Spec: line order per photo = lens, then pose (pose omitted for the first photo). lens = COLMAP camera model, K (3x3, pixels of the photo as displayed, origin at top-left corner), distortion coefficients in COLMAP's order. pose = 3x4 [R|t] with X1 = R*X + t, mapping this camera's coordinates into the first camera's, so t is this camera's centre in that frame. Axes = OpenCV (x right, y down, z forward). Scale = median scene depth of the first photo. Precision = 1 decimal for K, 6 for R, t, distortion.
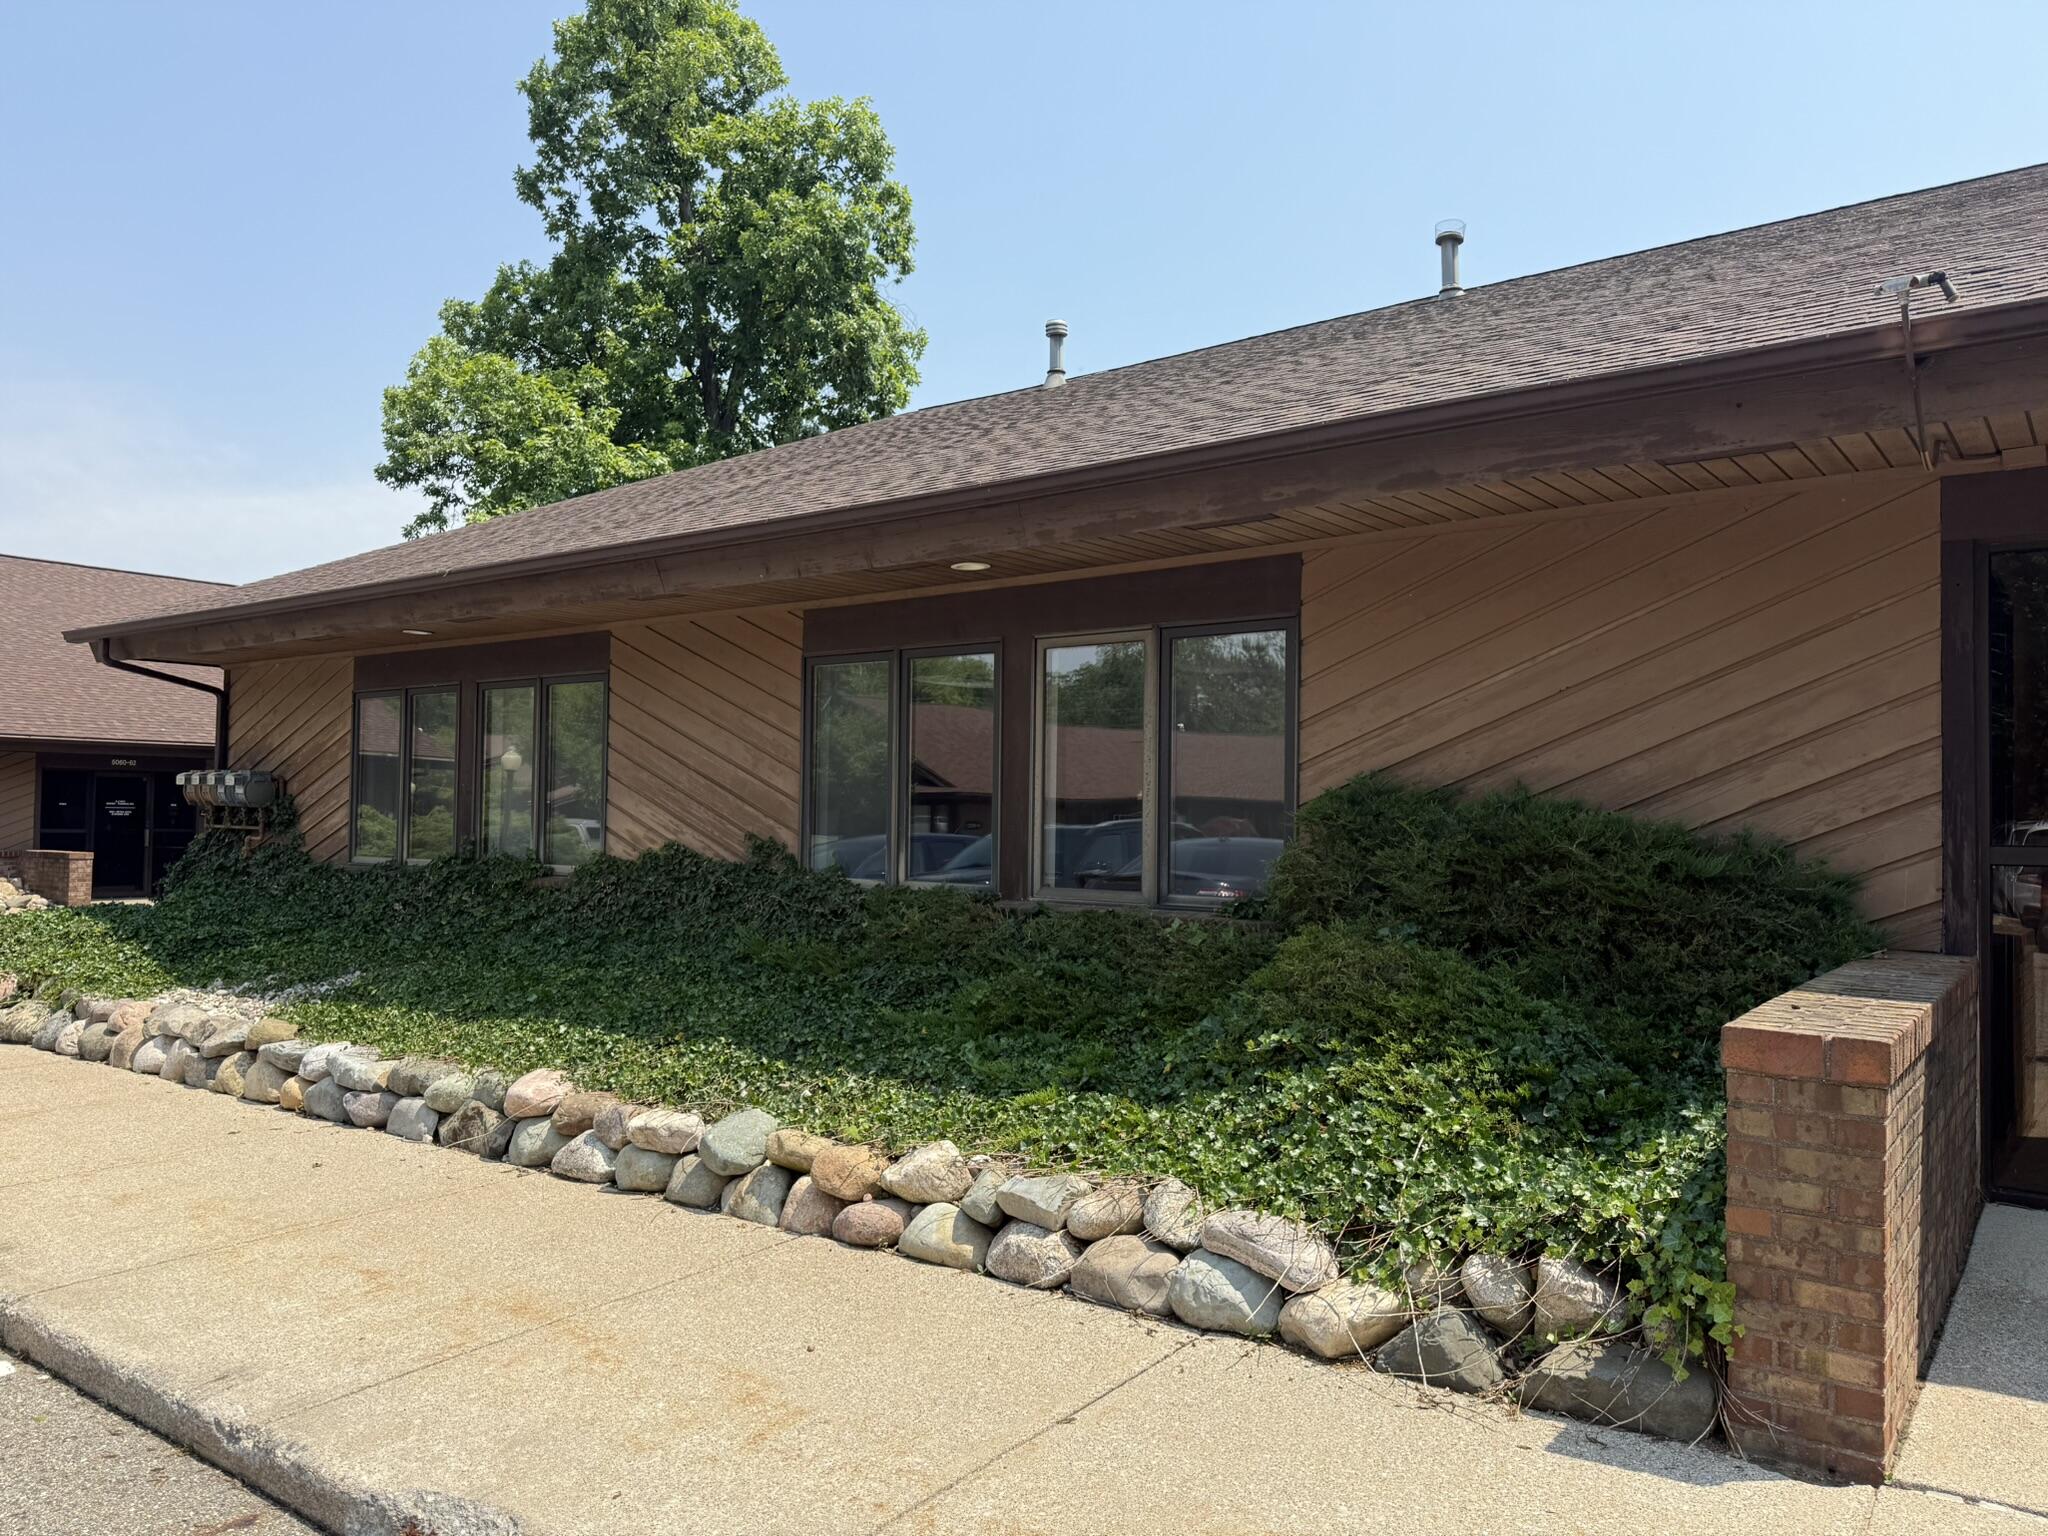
lens RADIAL K [[1465.0, 0, 1020.0], [0, 1465.0, 782.0], [0, 0, 1]] dist [0.055108, -0.061815]
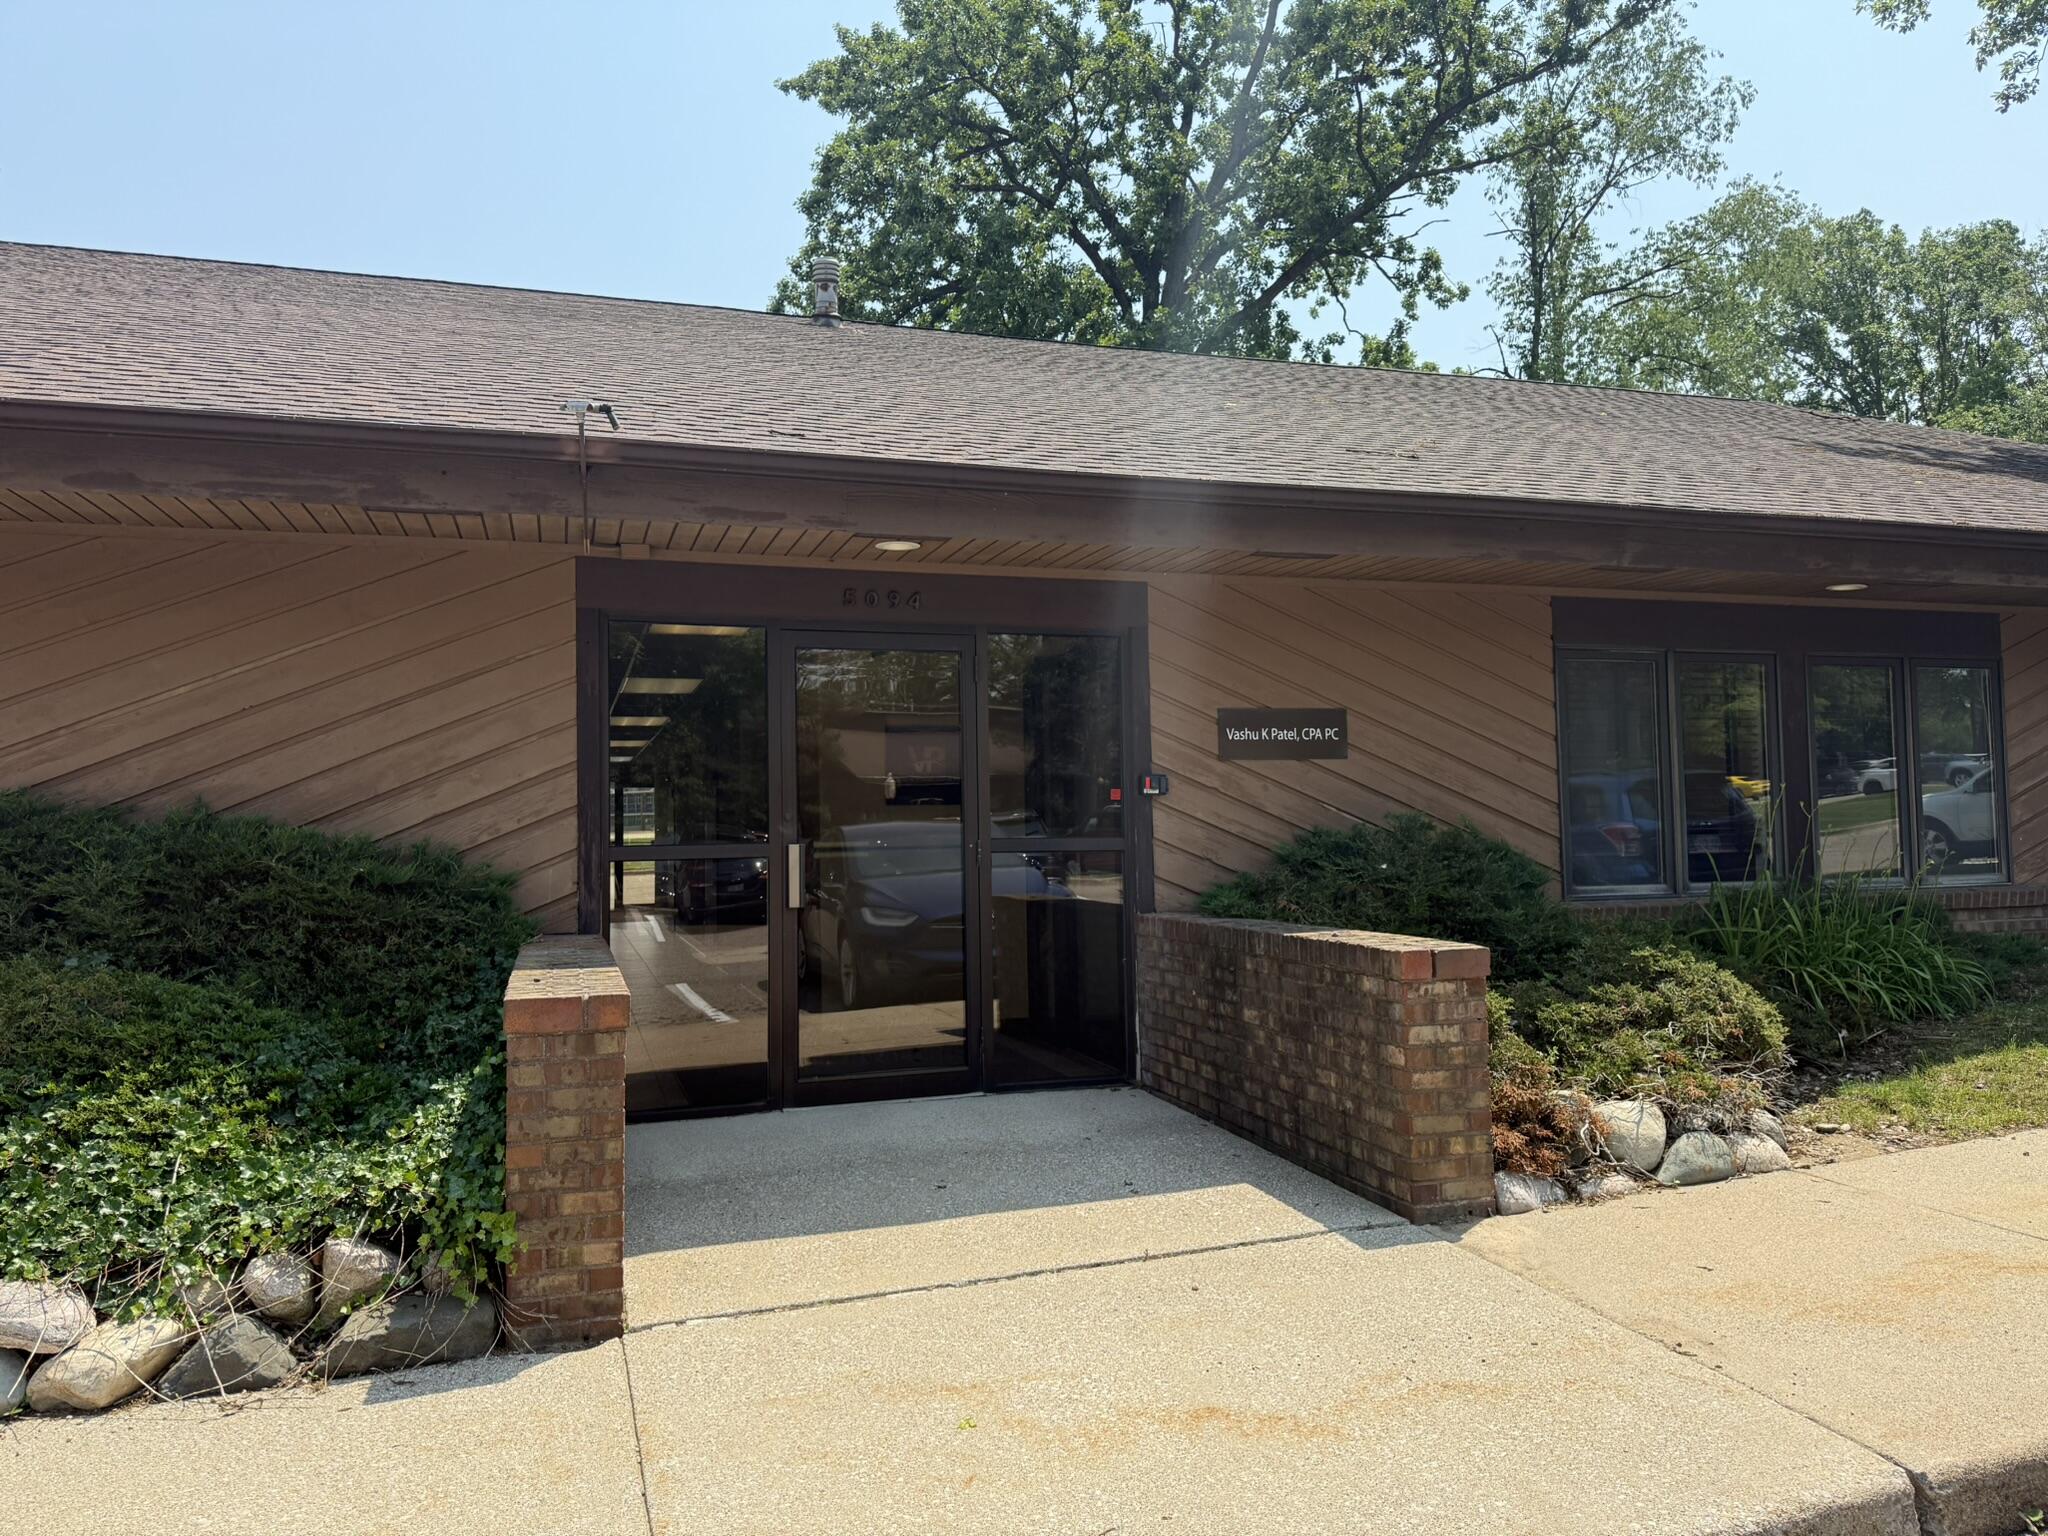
lens RADIAL K [[1465.0, 0, 1020.0], [0, 1465.0, 782.0], [0, 0, 1]] dist [0.055108, -0.061815]
pose [[0.570603, 0.005041, 0.821210, -0.220689], [0.004413, 0.999948, -0.009205, -0.000224], [-0.821214, 0.008876, 0.570551, -0.027553]]
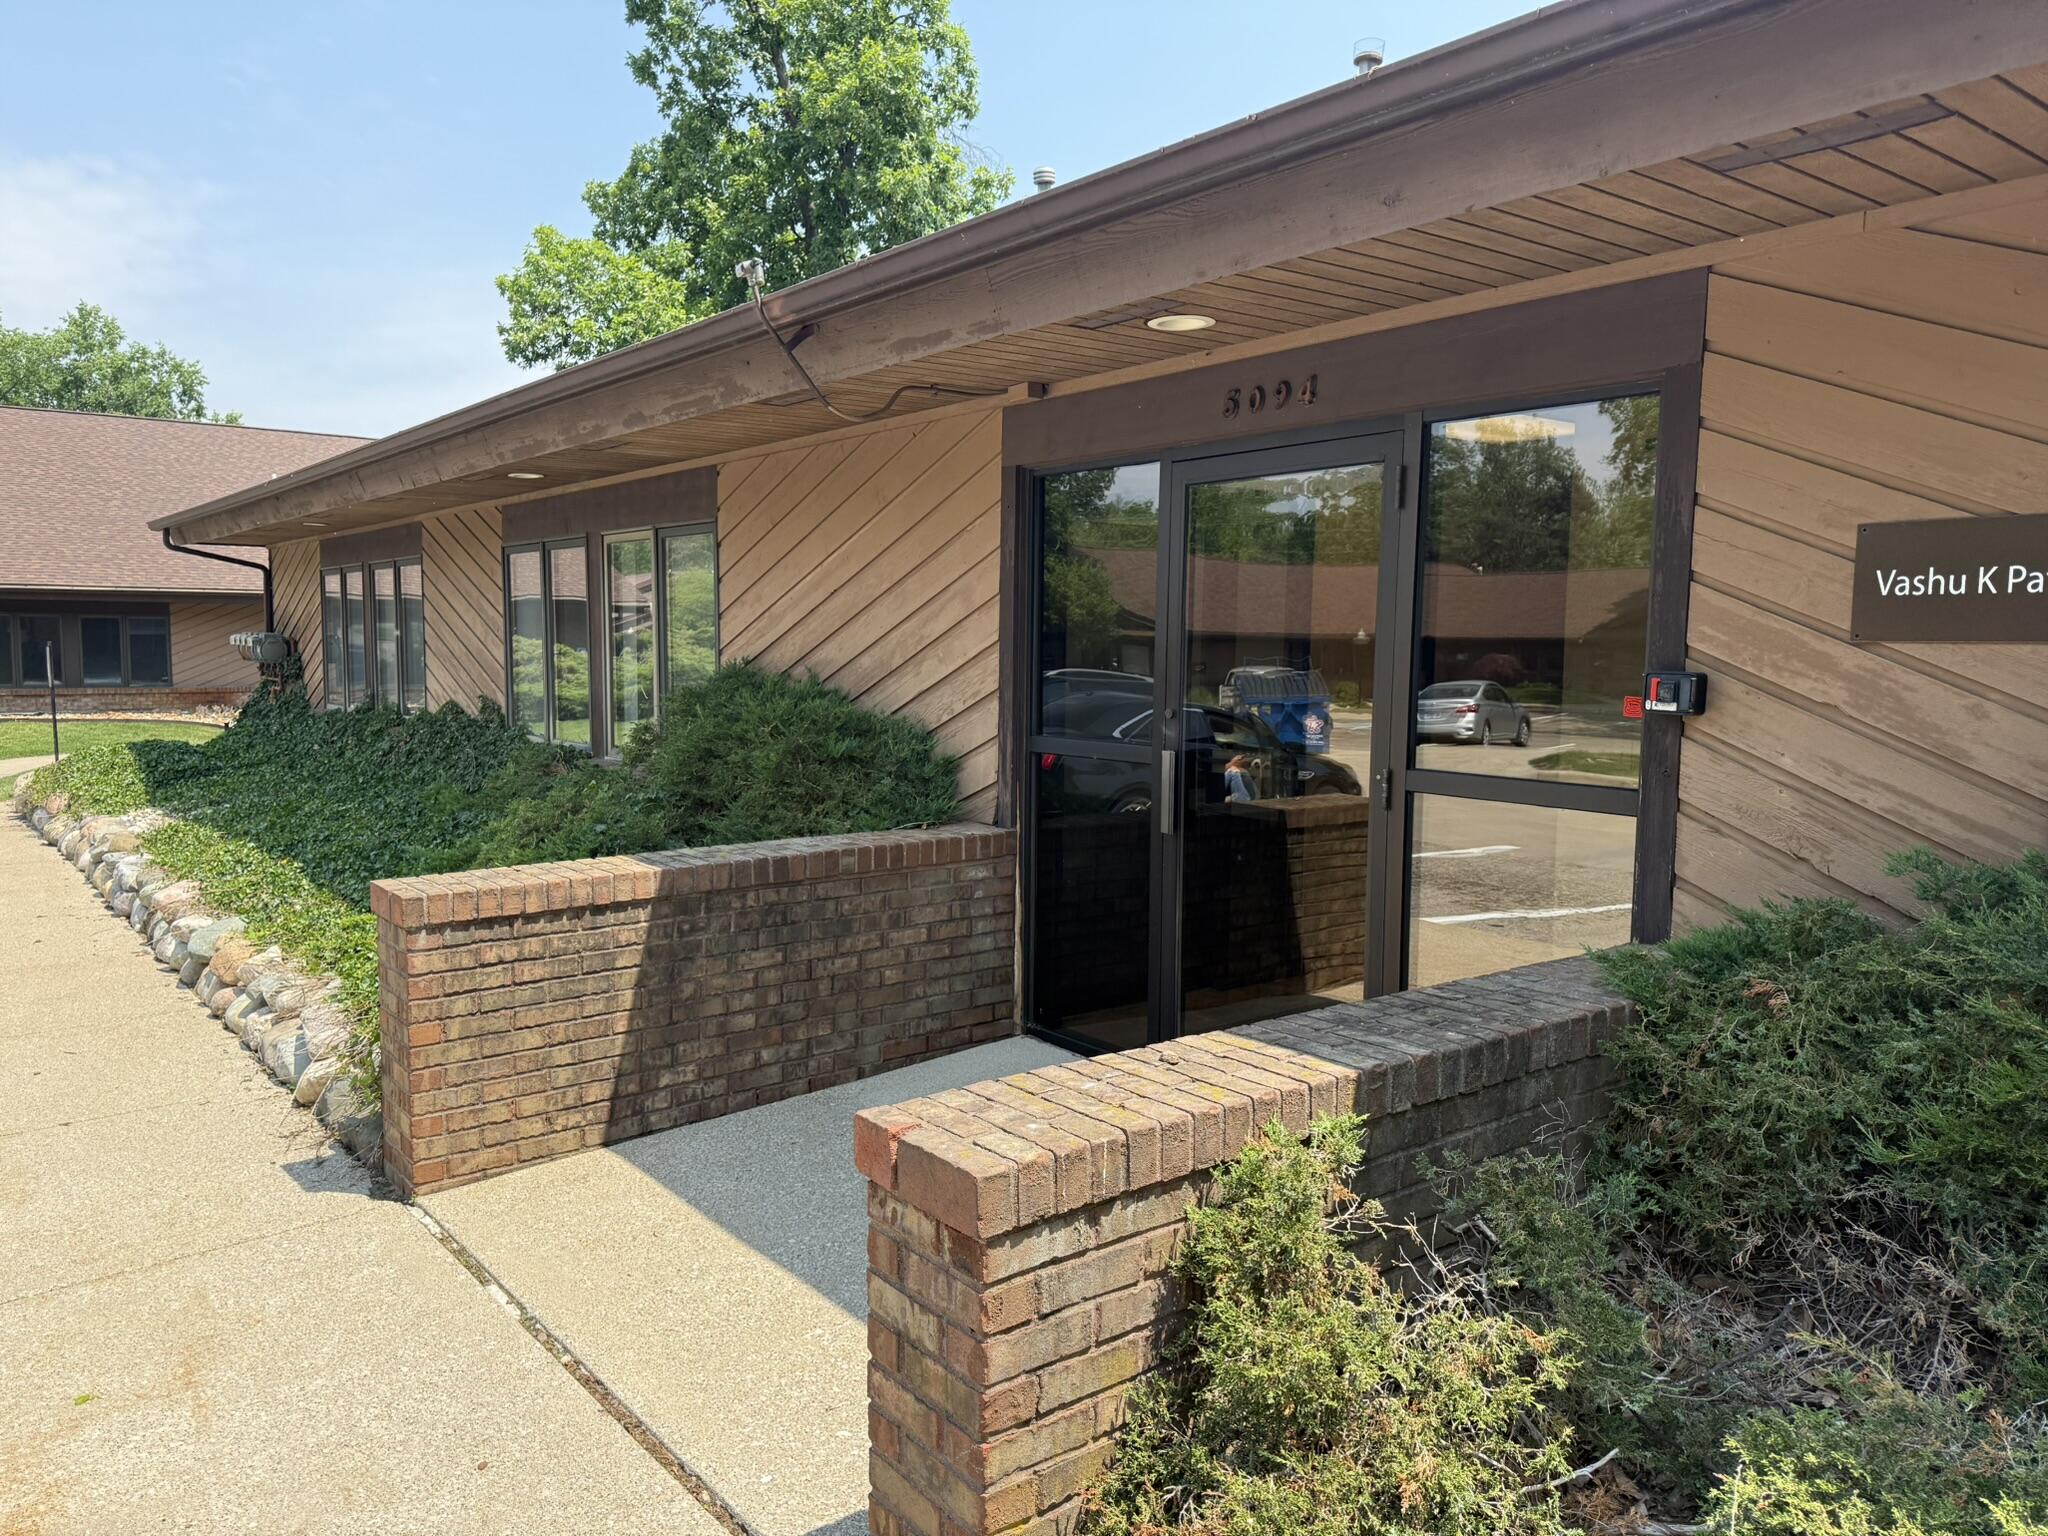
lens RADIAL K [[1465.0, 0, 1020.0], [0, 1465.0, 782.0], [0, 0, 1]] dist [0.055108, -0.061815]
pose [[0.964646, 0.018849, -0.262874, 1.084294], [0.014130, 0.992306, 0.123002, -0.071169], [0.263170, -0.122368, 0.956957, -0.120439]]
